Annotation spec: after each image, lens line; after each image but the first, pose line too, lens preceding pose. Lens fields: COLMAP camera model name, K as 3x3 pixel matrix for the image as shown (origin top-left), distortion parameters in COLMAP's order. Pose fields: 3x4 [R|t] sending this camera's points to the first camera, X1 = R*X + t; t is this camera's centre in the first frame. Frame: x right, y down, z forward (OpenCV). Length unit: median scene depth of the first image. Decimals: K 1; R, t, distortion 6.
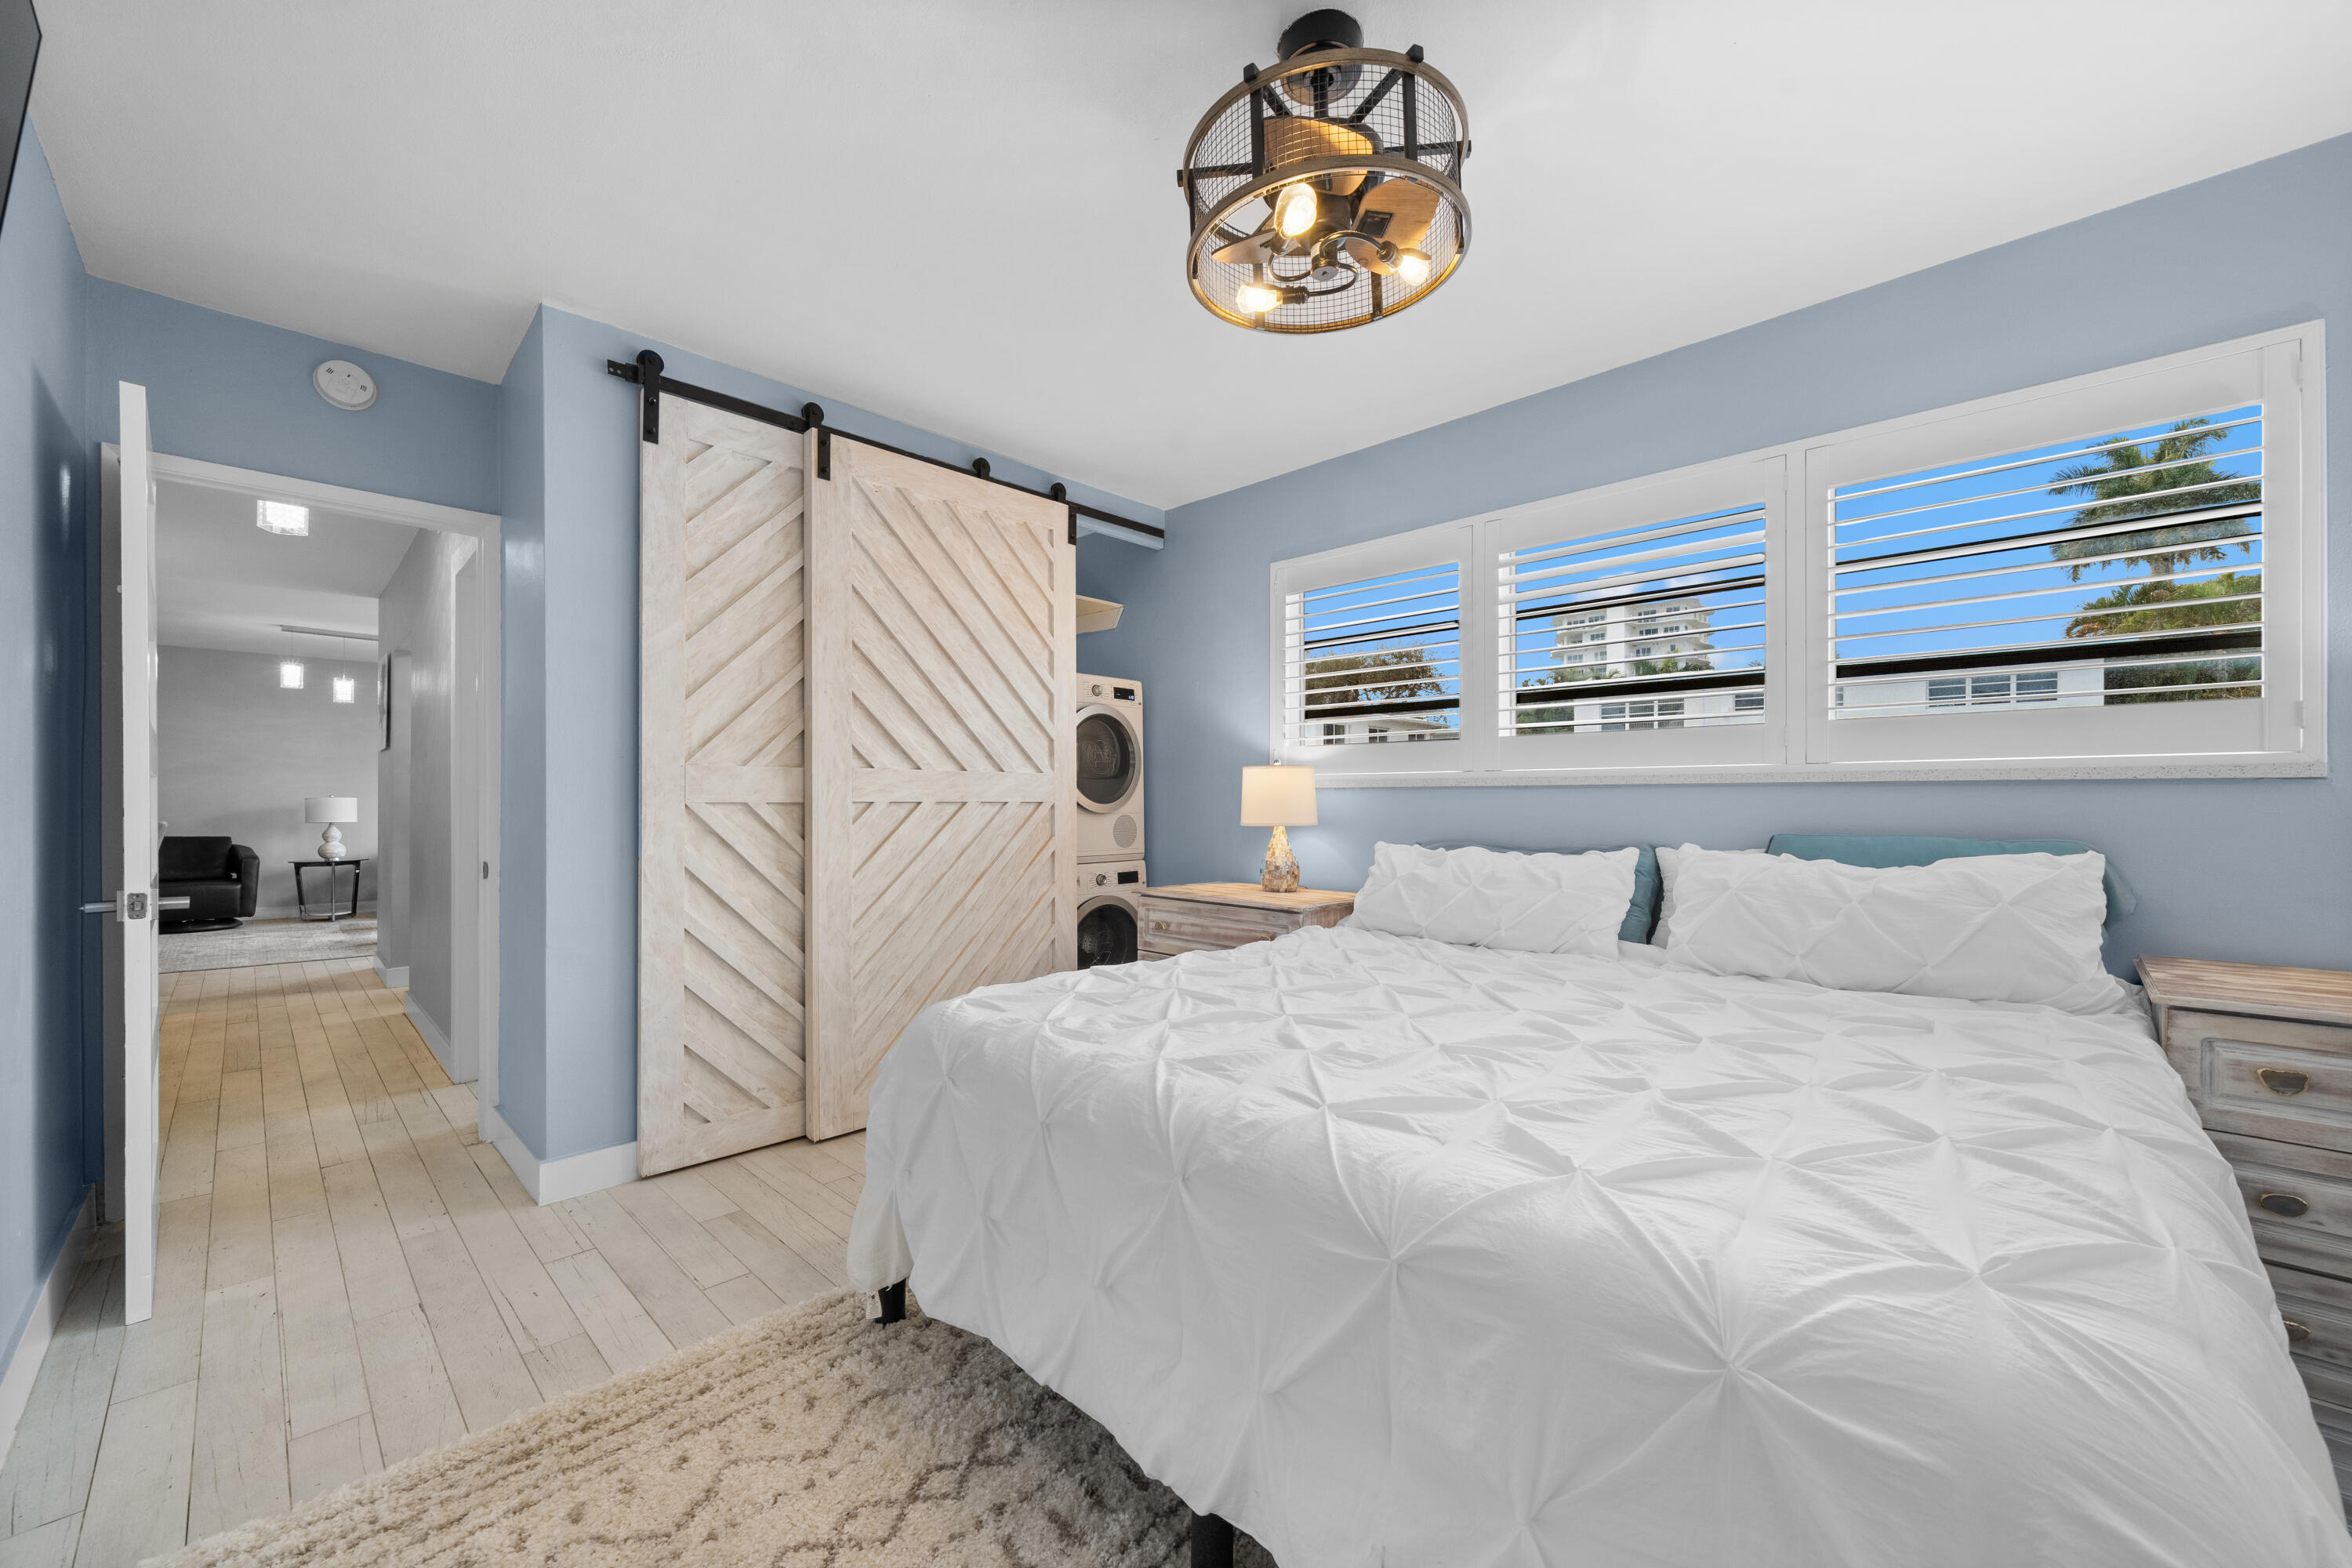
lens RADIAL K [[879.9, 0, 1177.9], [0, 879.9, 791.8], [0, 0, 1]] dist [0.000088, -0.000036]
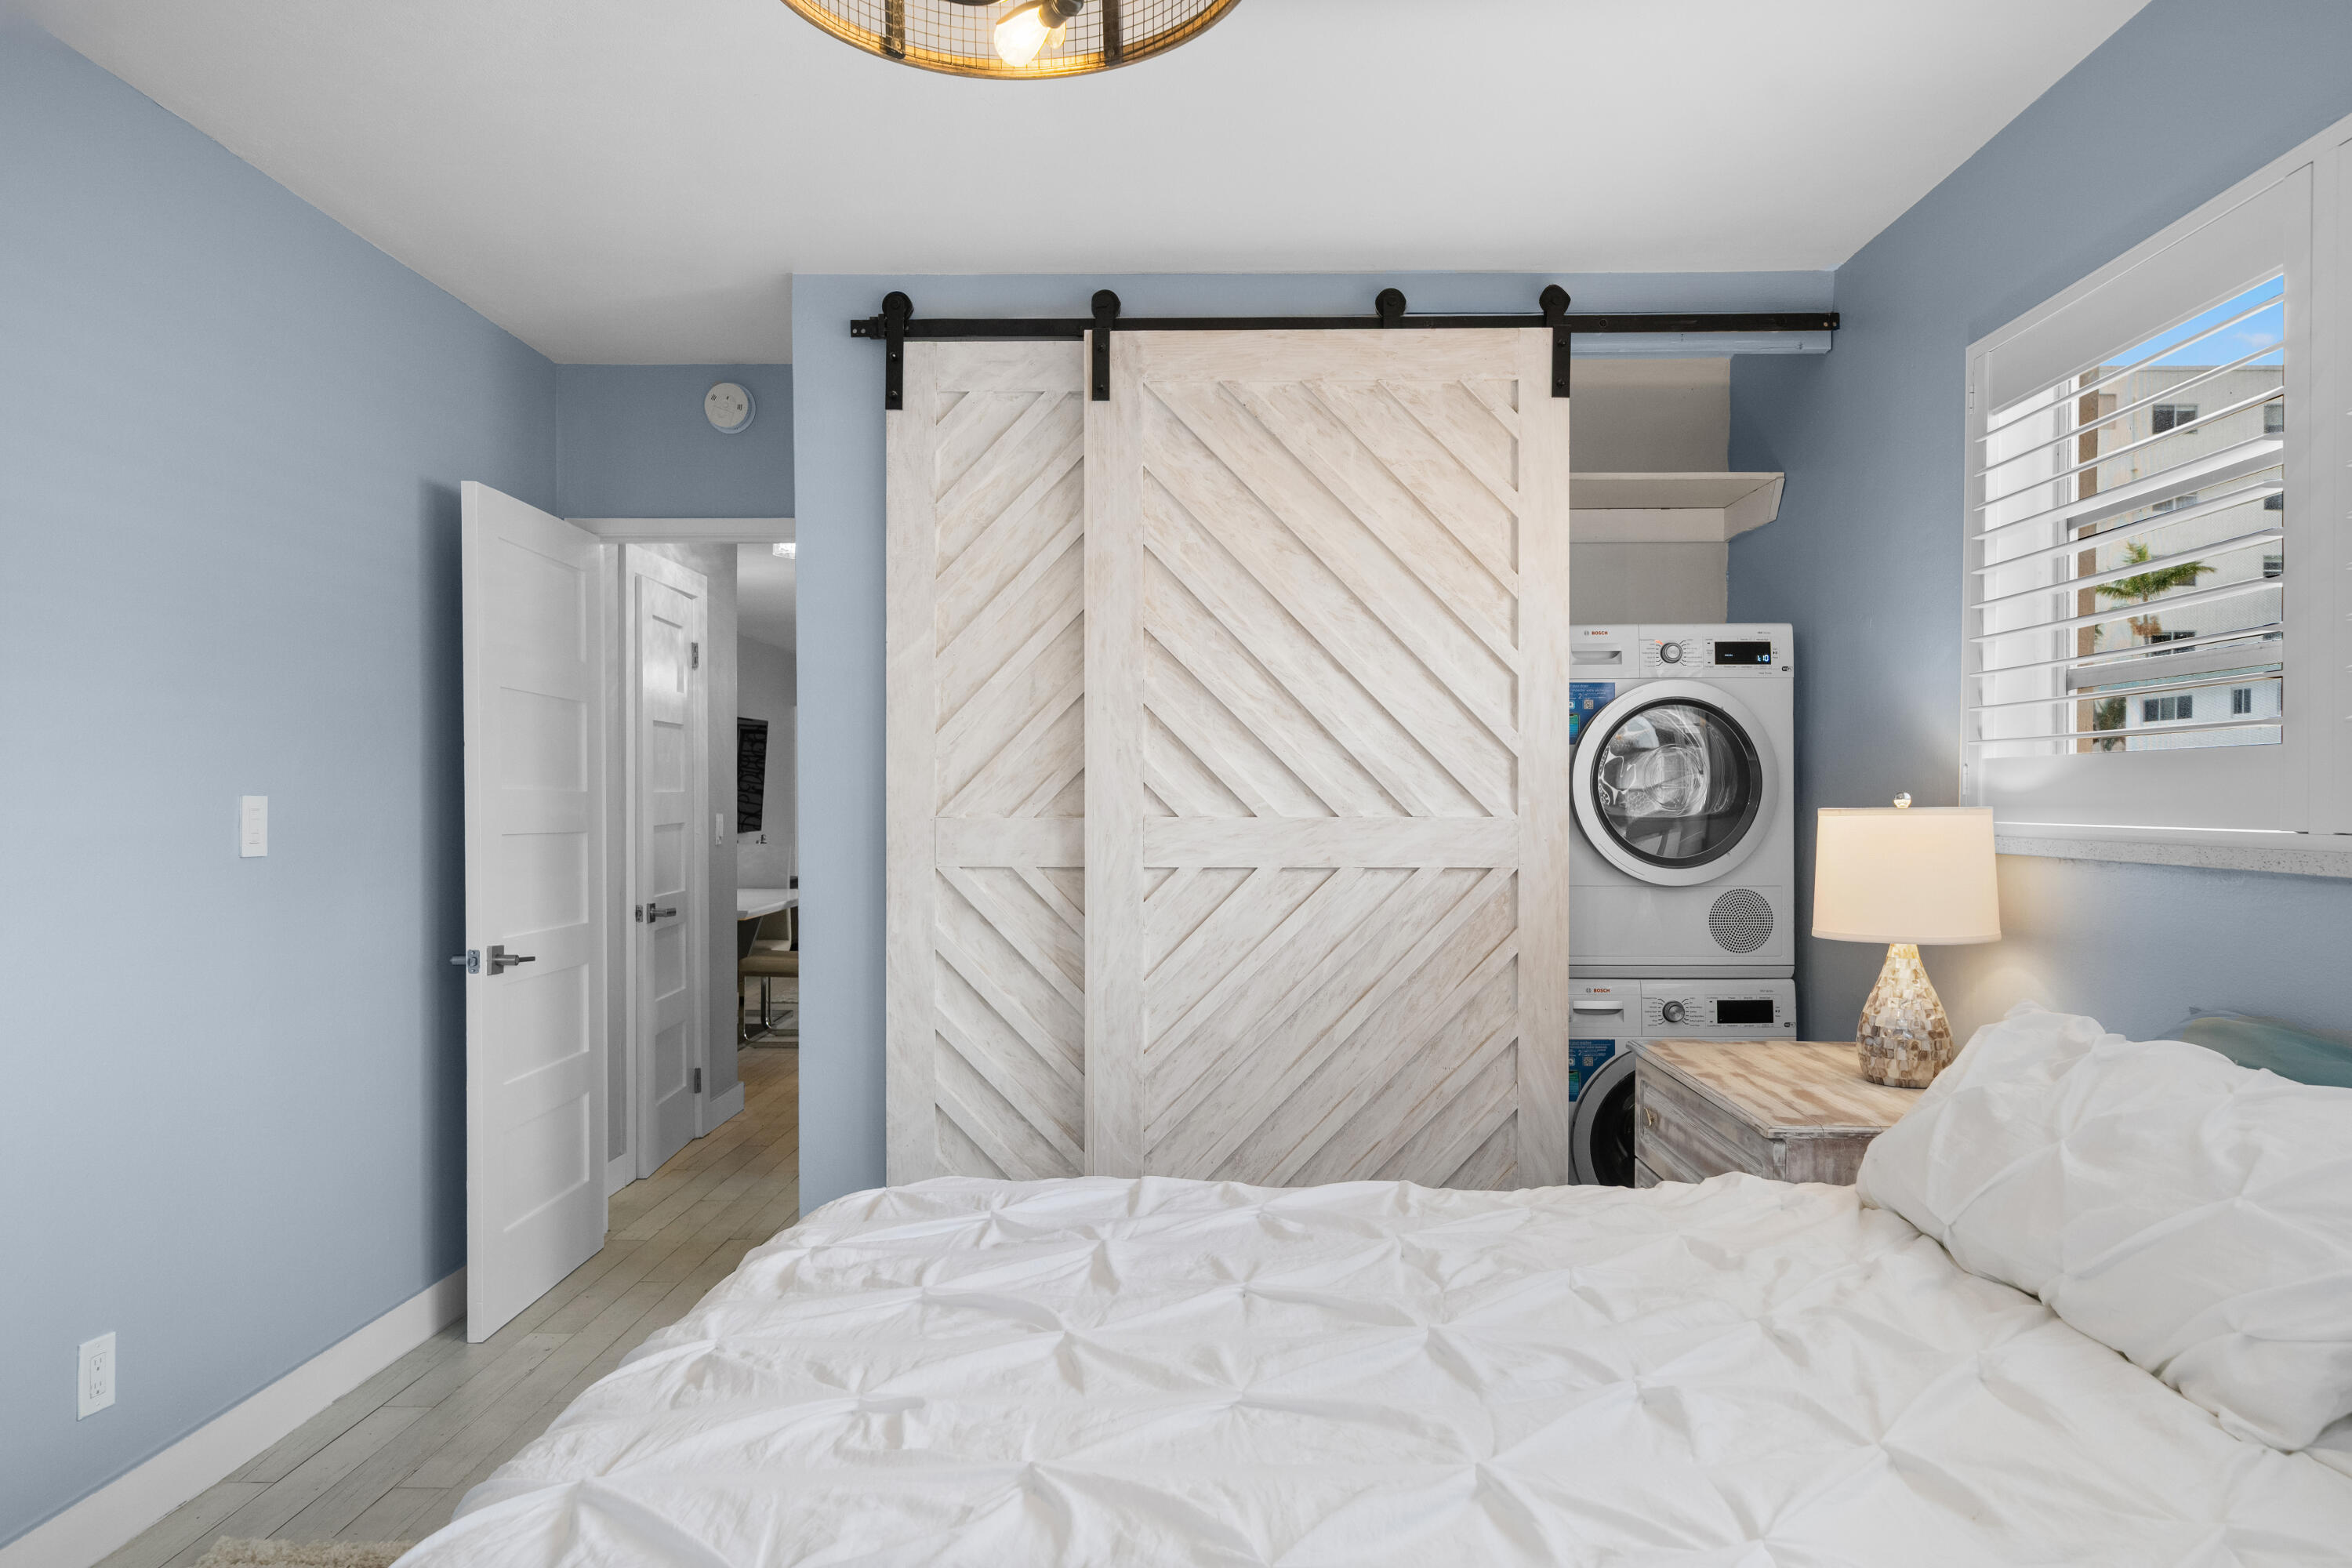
lens RADIAL K [[1465.6, 0, 1176.4], [0, 1465.6, 808.4], [0, 0, 1]] dist [0.002502, 0.000177]
pose [[0.694685, 0.000983, -0.719313, 0.449049], [0.008007, 0.999927, 0.009099, -0.043067], [0.719269, -0.012080, 0.694626, 0.229779]]
